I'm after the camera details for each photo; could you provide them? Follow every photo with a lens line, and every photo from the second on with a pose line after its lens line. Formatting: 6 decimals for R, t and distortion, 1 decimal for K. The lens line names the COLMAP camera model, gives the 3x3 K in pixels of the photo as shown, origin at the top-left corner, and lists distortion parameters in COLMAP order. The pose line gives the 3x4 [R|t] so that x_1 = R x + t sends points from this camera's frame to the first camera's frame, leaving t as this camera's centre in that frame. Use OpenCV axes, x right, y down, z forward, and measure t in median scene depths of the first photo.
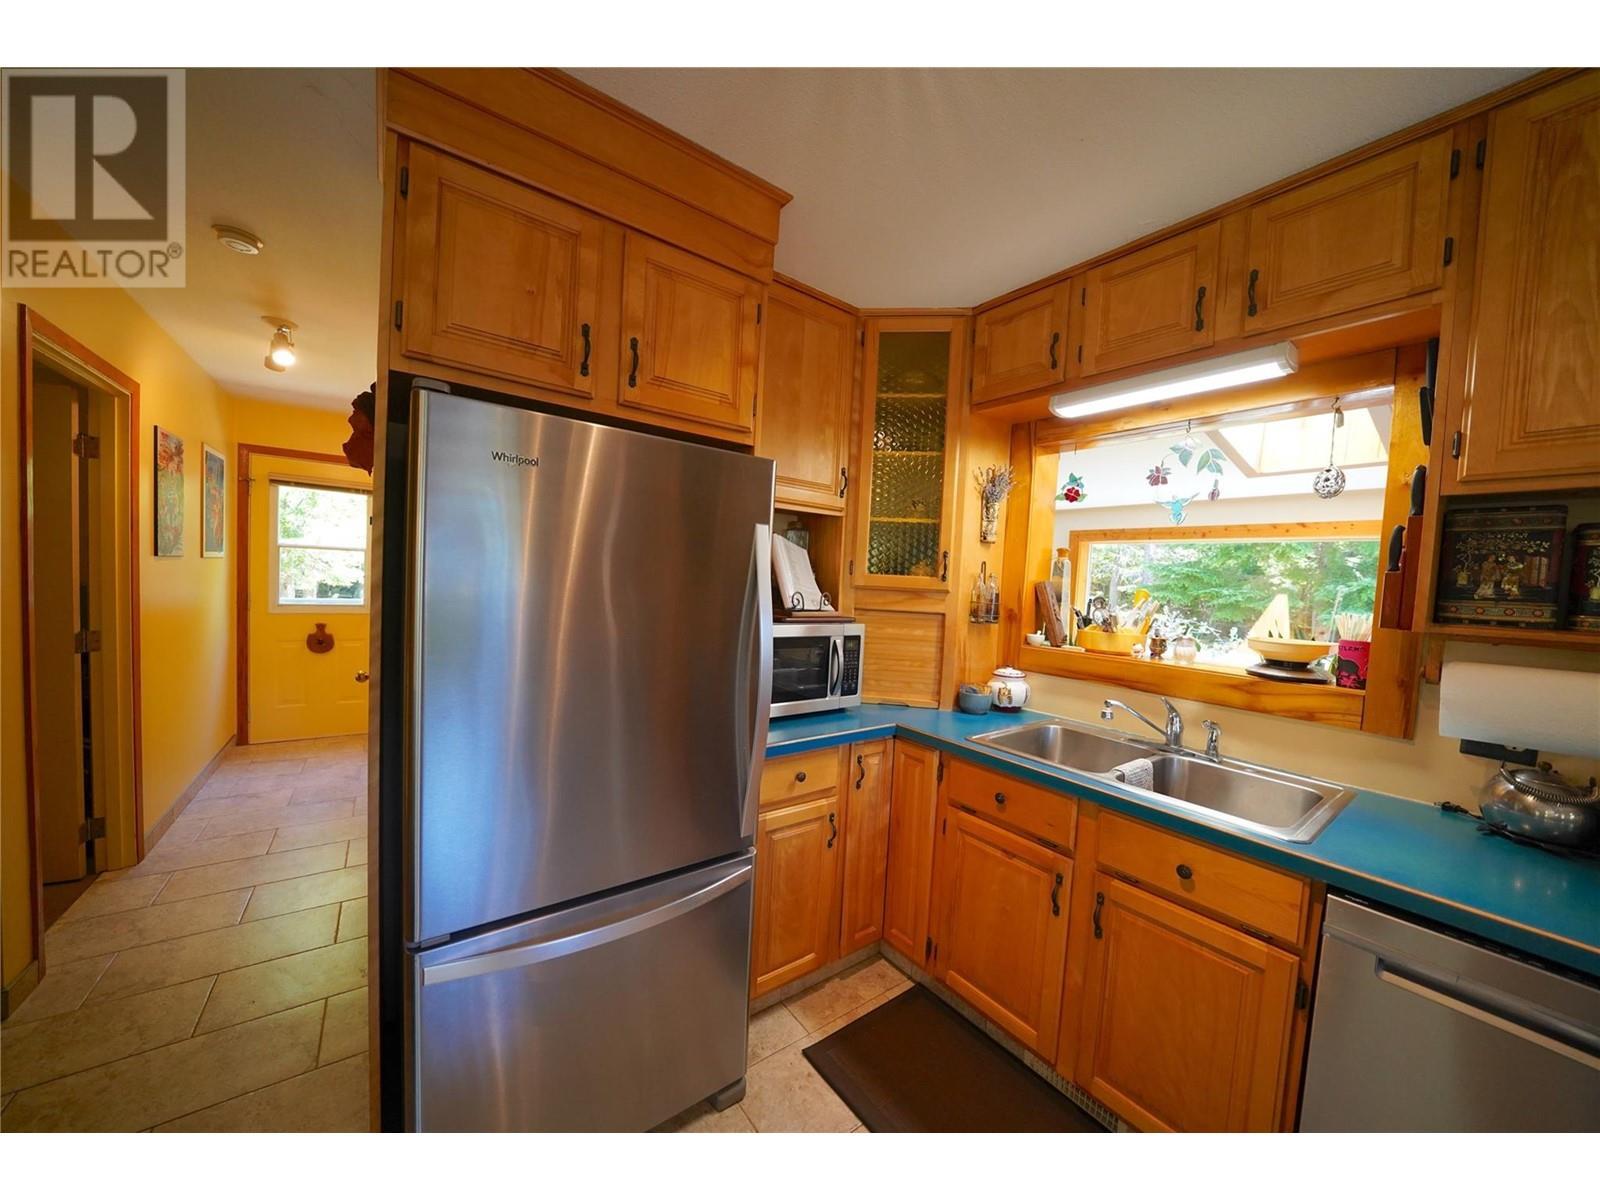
lens RADIAL K [[558.1, 0, 799.8], [0, 558.1, 603.6], [0, 0, 1]] dist [-0.022289, 0.000079]
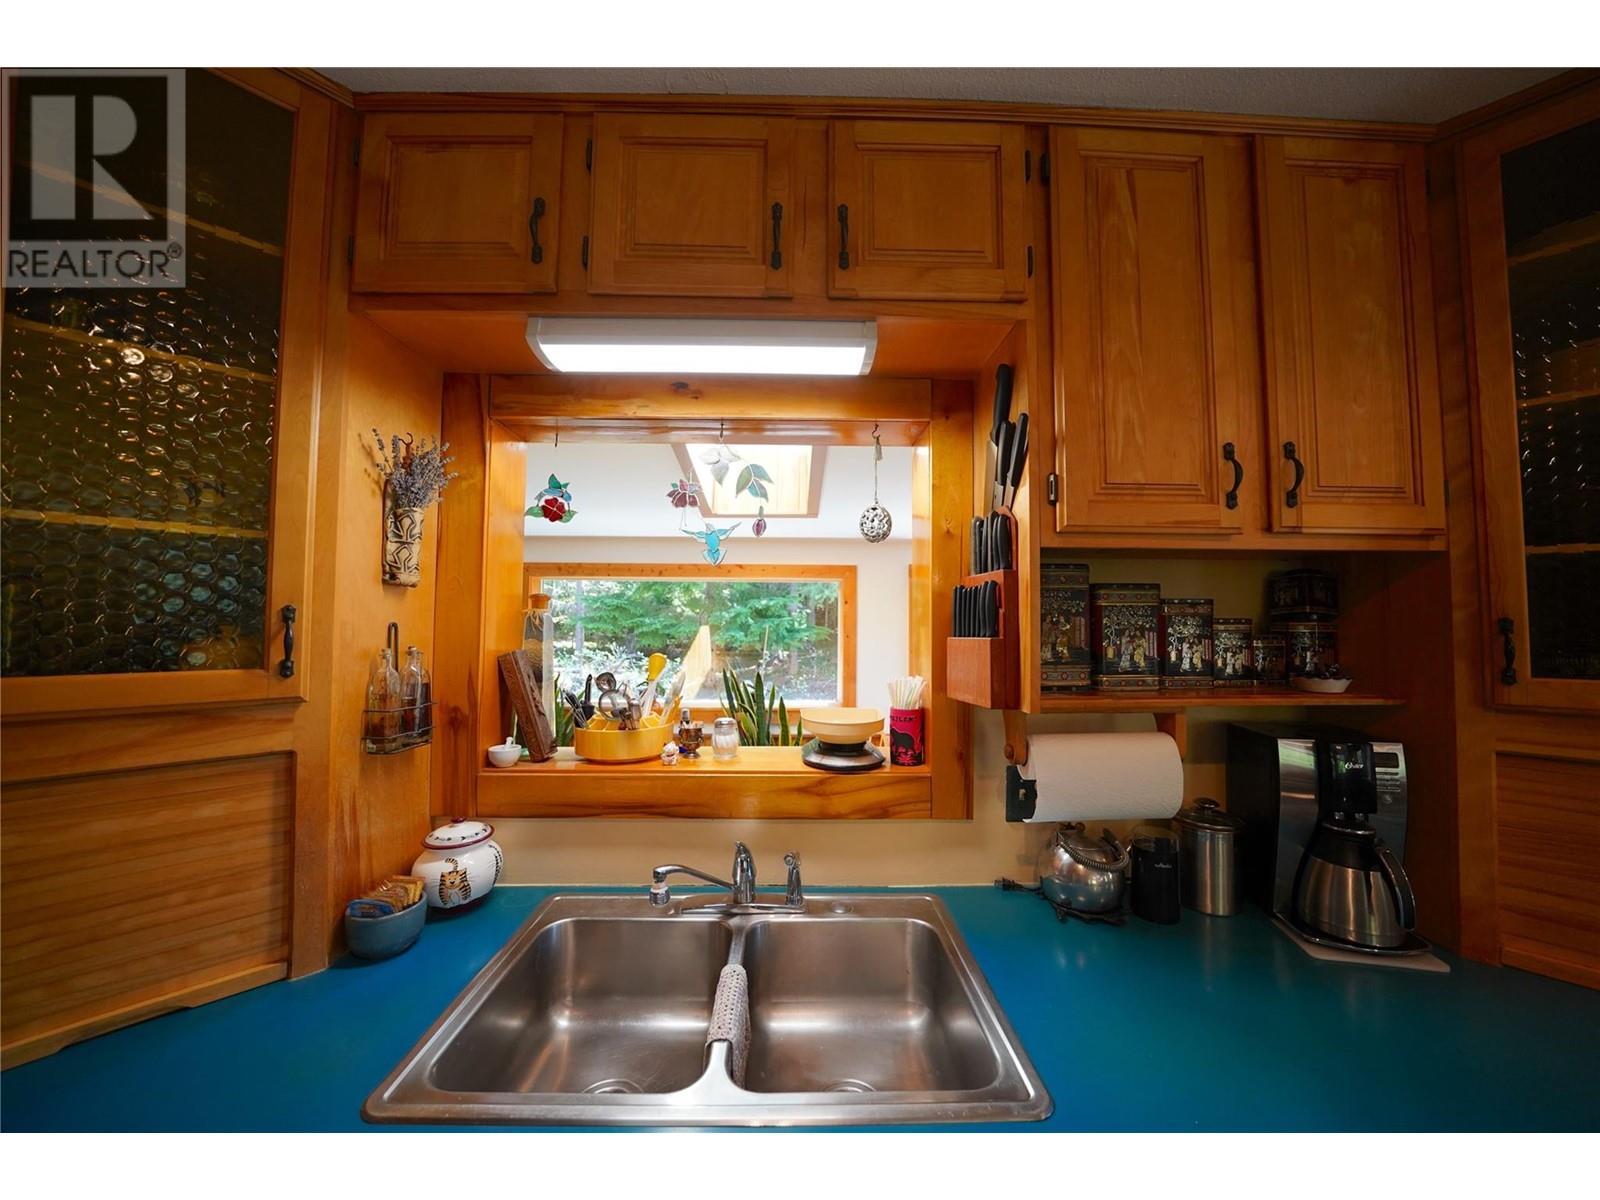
lens RADIAL K [[558.1, 0, 799.8], [0, 558.1, 603.6], [0, 0, 1]] dist [-0.022289, 0.000079]
pose [[0.579601, -0.016733, 0.814729, 0.145430], [0.059938, 0.997956, -0.022144, -0.062356], [-0.812693, 0.061668, 0.579420, 0.432644]]
